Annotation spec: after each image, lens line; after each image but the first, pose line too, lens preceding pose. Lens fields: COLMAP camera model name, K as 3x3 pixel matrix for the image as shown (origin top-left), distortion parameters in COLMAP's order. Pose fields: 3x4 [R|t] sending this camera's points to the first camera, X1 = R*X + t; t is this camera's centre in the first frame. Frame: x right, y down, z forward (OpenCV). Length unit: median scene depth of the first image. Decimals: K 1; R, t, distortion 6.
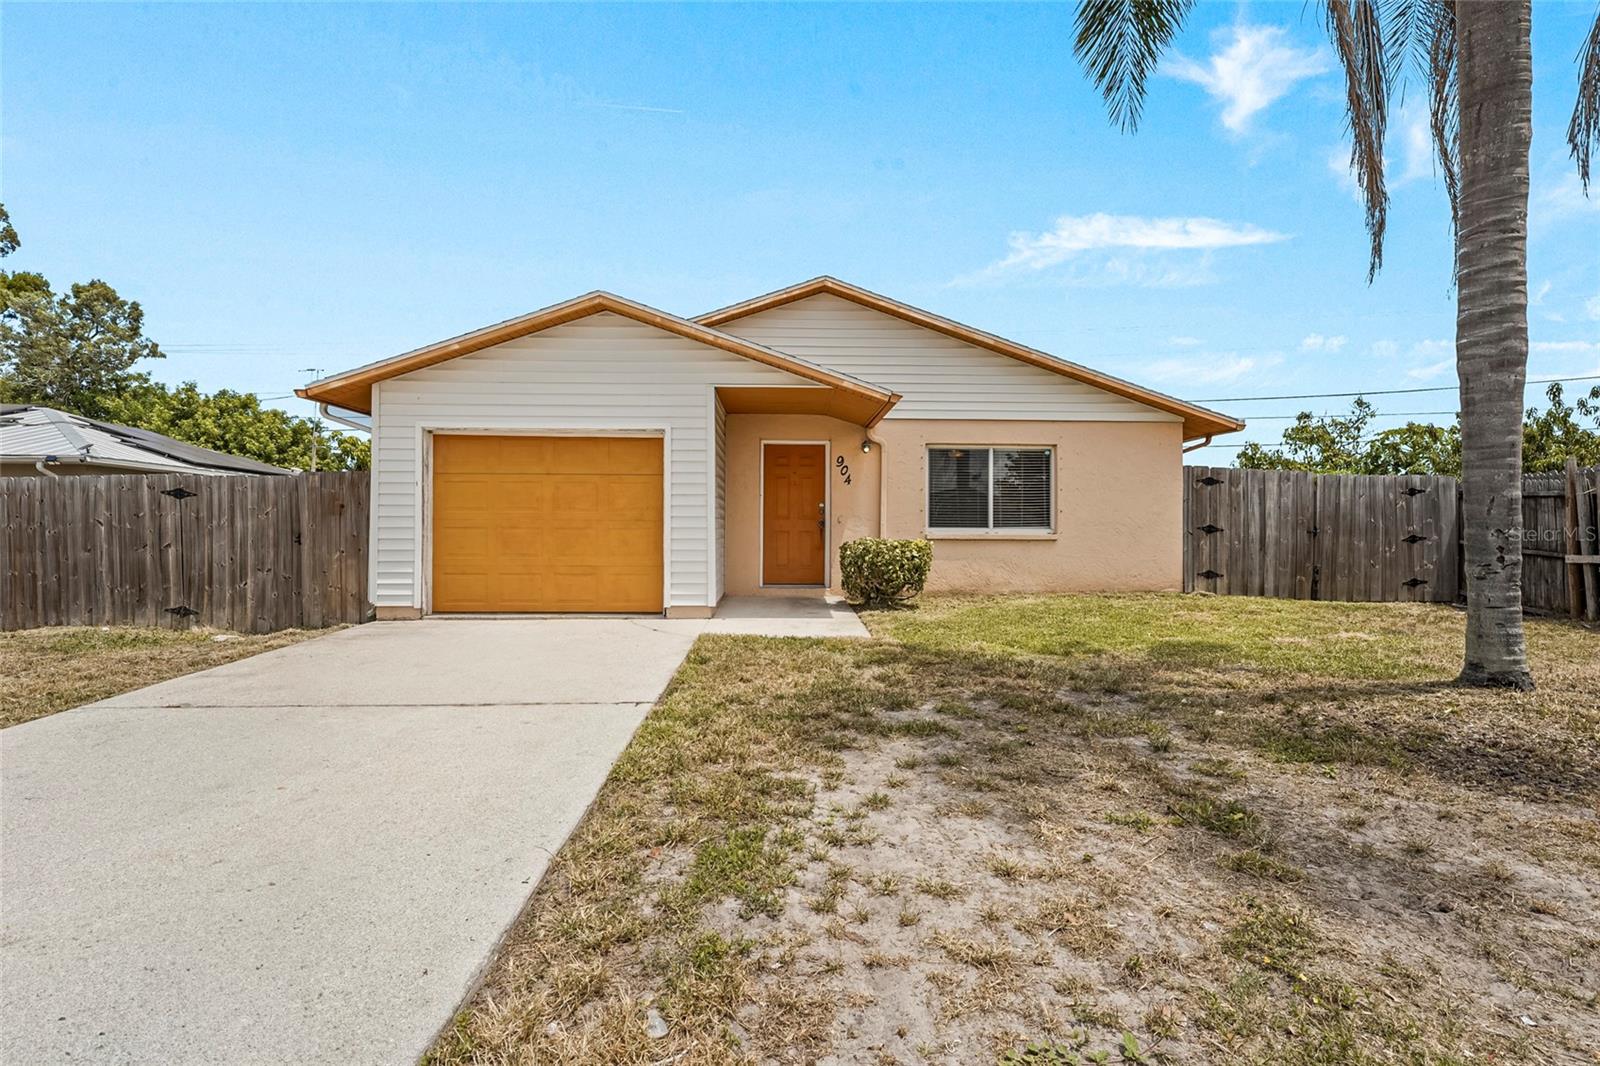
lens RADIAL K [[705.2, 0, 800.0], [0, 705.2, 533.0], [0, 0, 1]] dist [-0.000199, -0.000224]
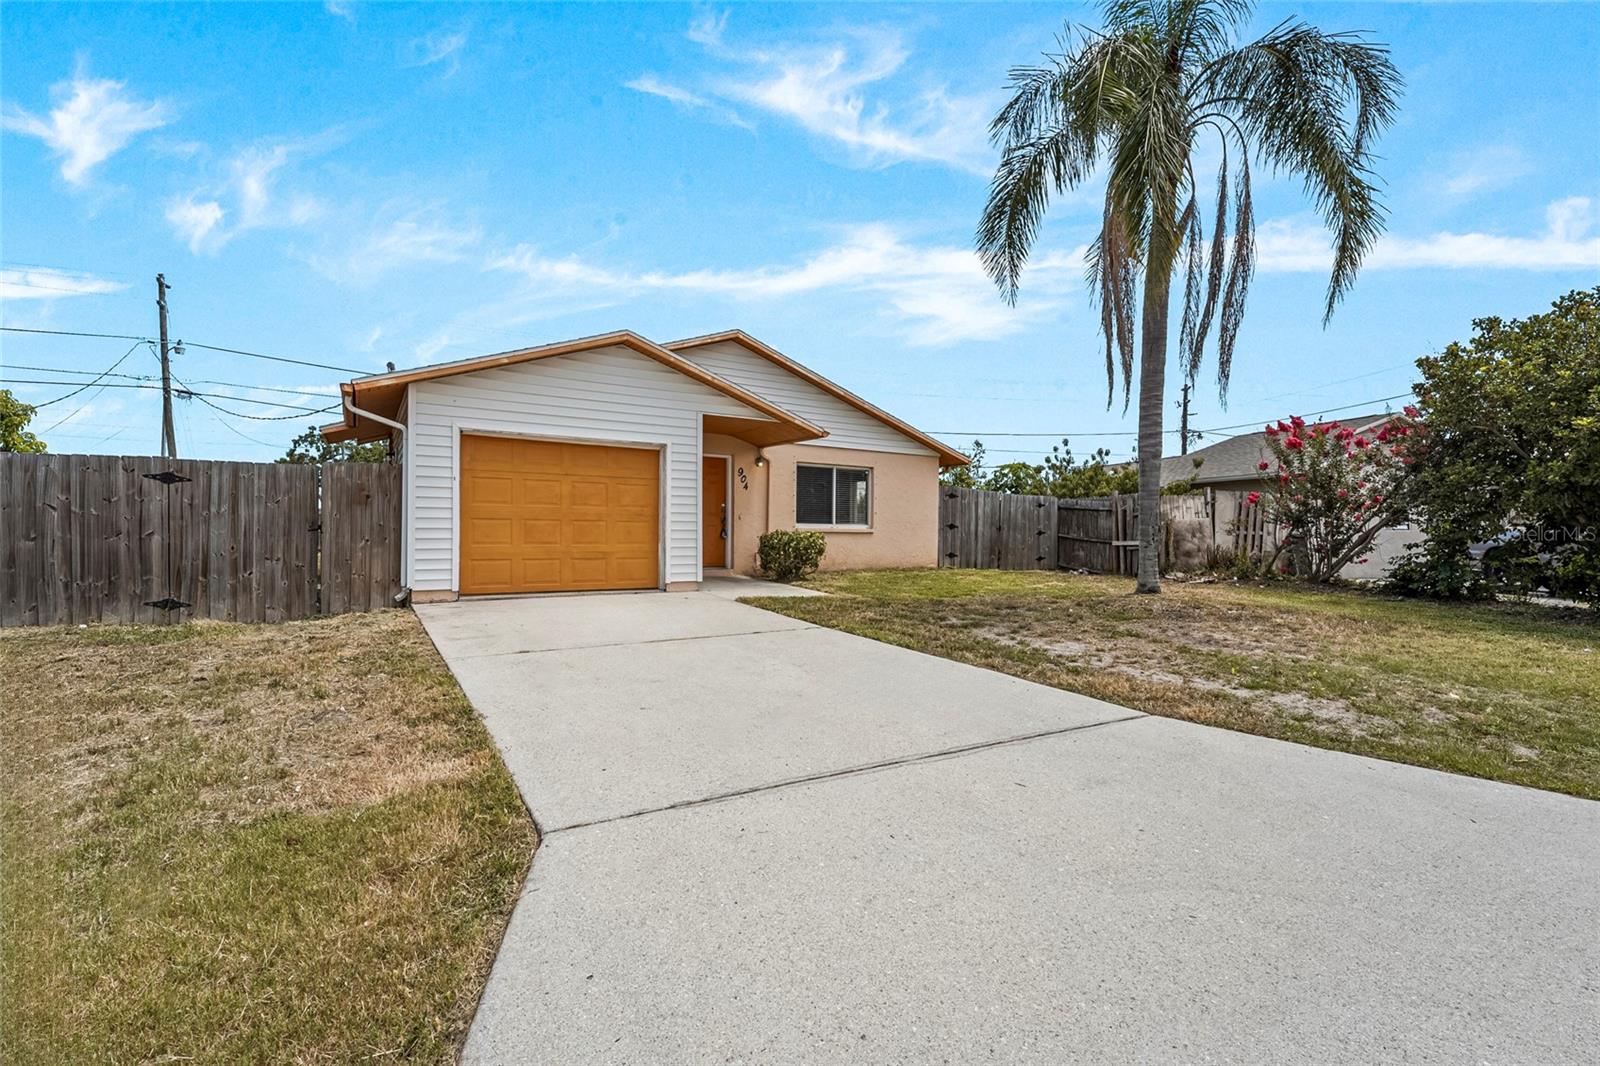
lens RADIAL K [[699.2, 0, 799.6], [0, 699.2, 540.5], [0, 0, 1]] dist [-0.000685, -0.000070]
pose [[0.864019, -0.001687, 0.503457, -0.573339], [-0.005597, 0.999900, 0.012956, 0.009247], [-0.503428, -0.014012, 0.863923, -0.202116]]
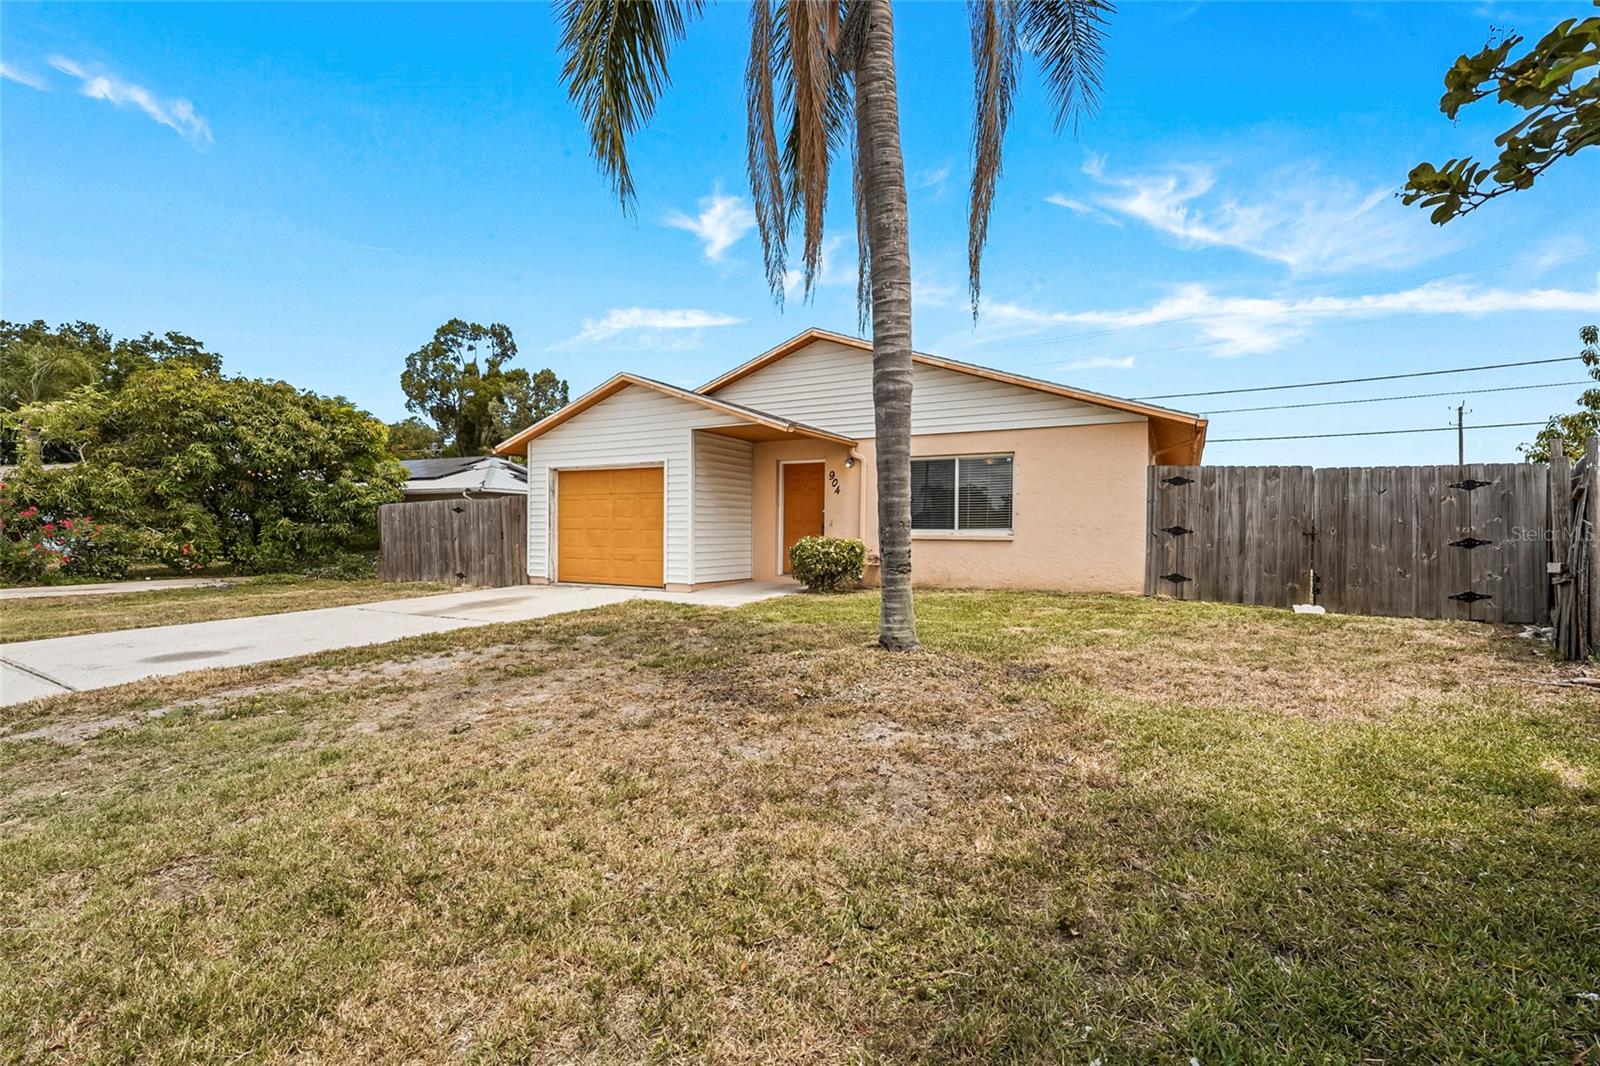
lens RADIAL K [[699.2, 0, 799.6], [0, 699.2, 540.5], [0, 0, 1]] dist [-0.000685, -0.000070]
pose [[0.861521, 0.007821, -0.507661, 0.720357], [-0.005417, 0.999966, 0.006212, 0.005563], [0.507692, -0.002601, 0.861535, -0.093544]]
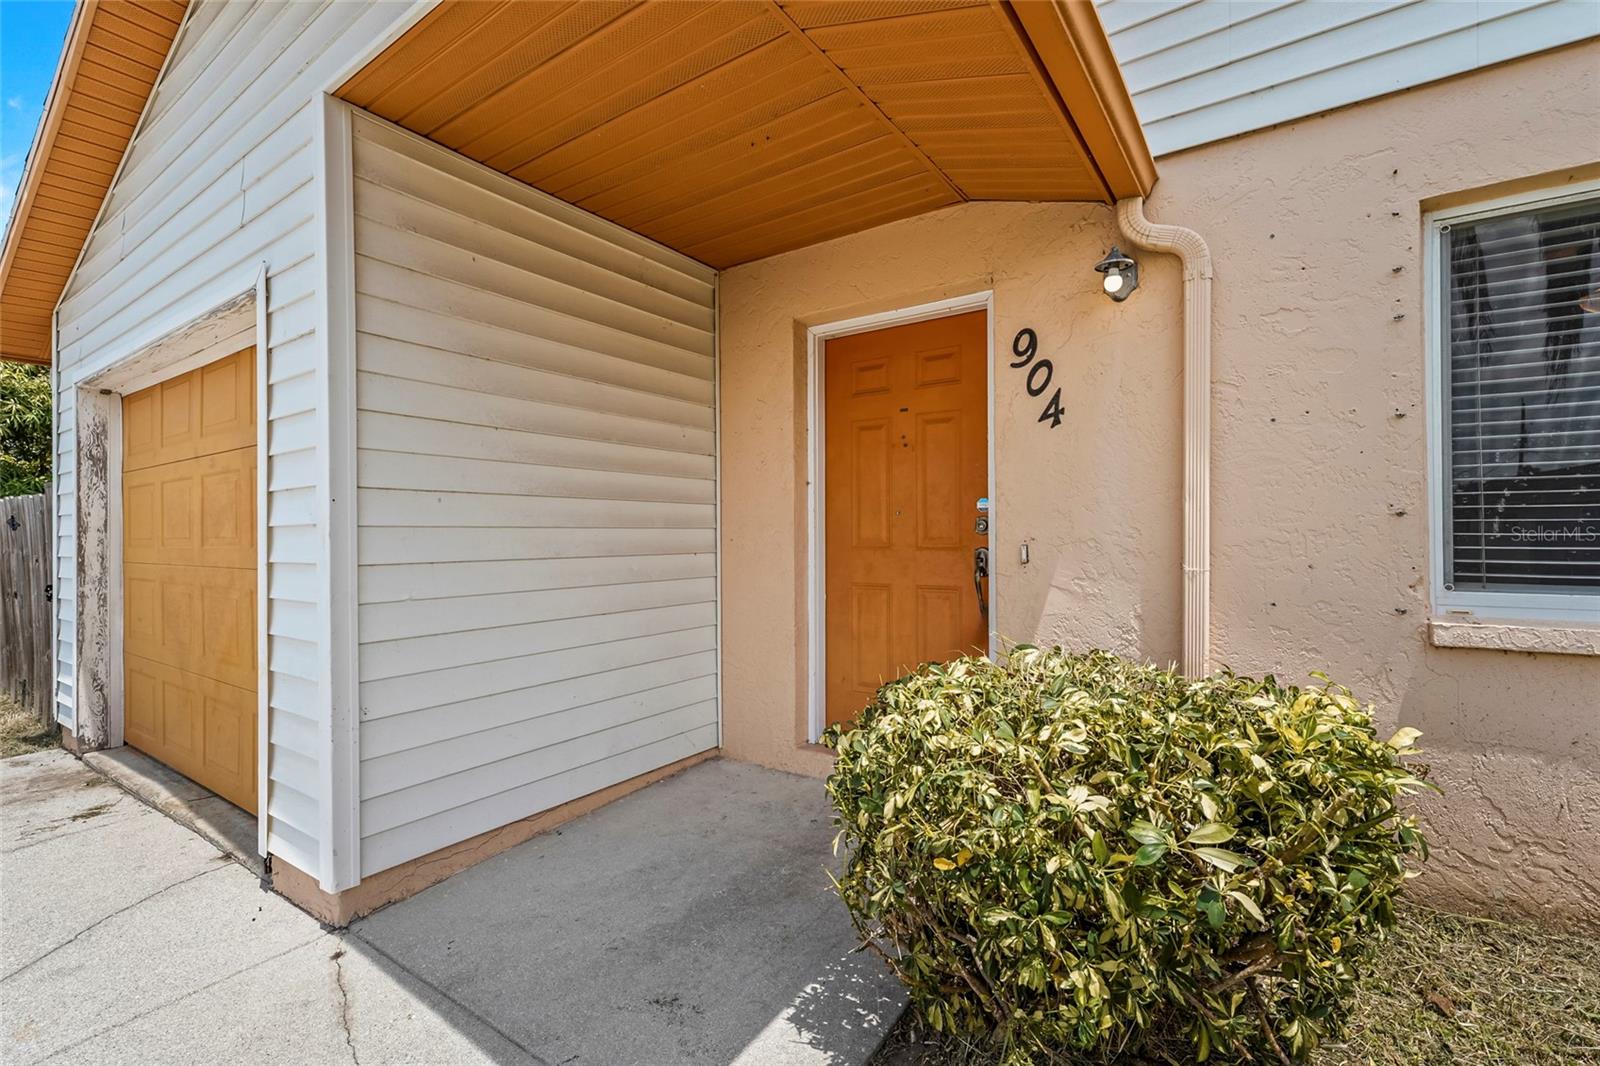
lens RADIAL K [[705.2, 0, 800.0], [0, 705.2, 533.0], [0, 0, 1]] dist [-0.000199, -0.000224]
pose [[0.802179, -0.012538, -0.596952, 0.175119], [0.008854, 0.999919, -0.009104, -0.029184], [0.597018, 0.002018, 0.802225, 0.822518]]
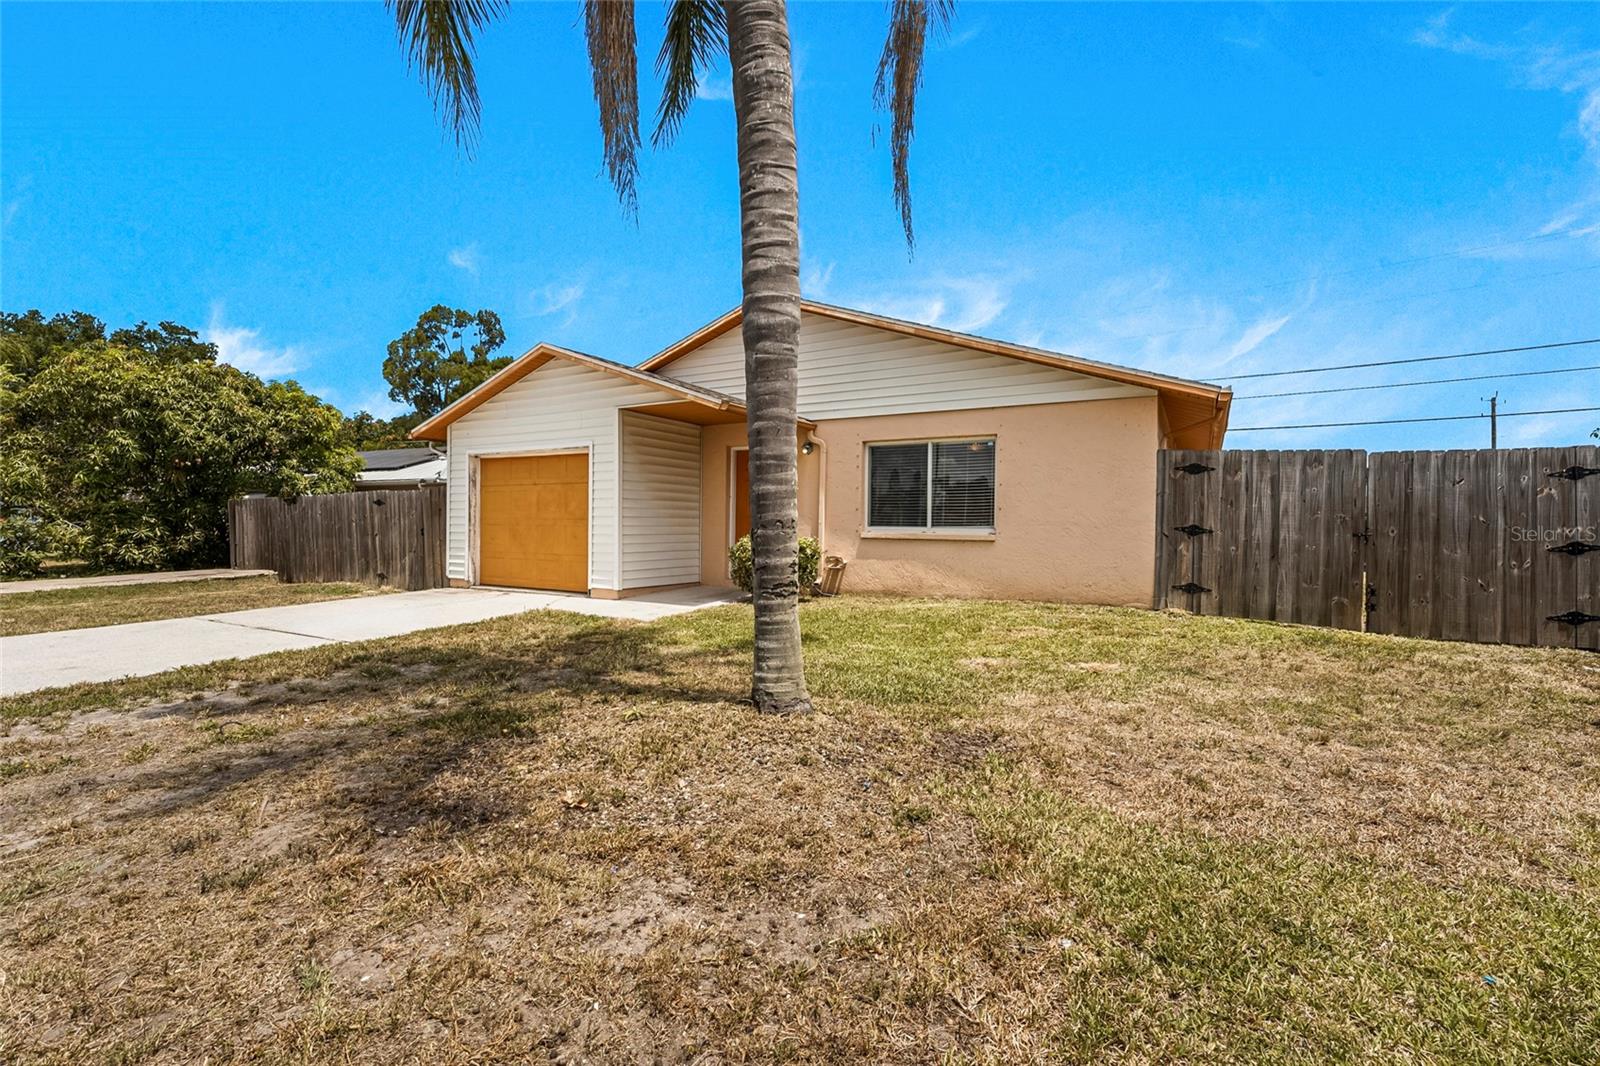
lens RADIAL K [[697.9, 0, 800.0], [0, 697.9, 533.0], [0, 0, 1]] dist [-0.000723, 0.000080]
pose [[0.851733, 0.009797, -0.523885, 0.712593], [-0.008686, 0.999952, 0.004578, -0.002305], [0.523905, 0.000651, 0.851777, 0.132908]]
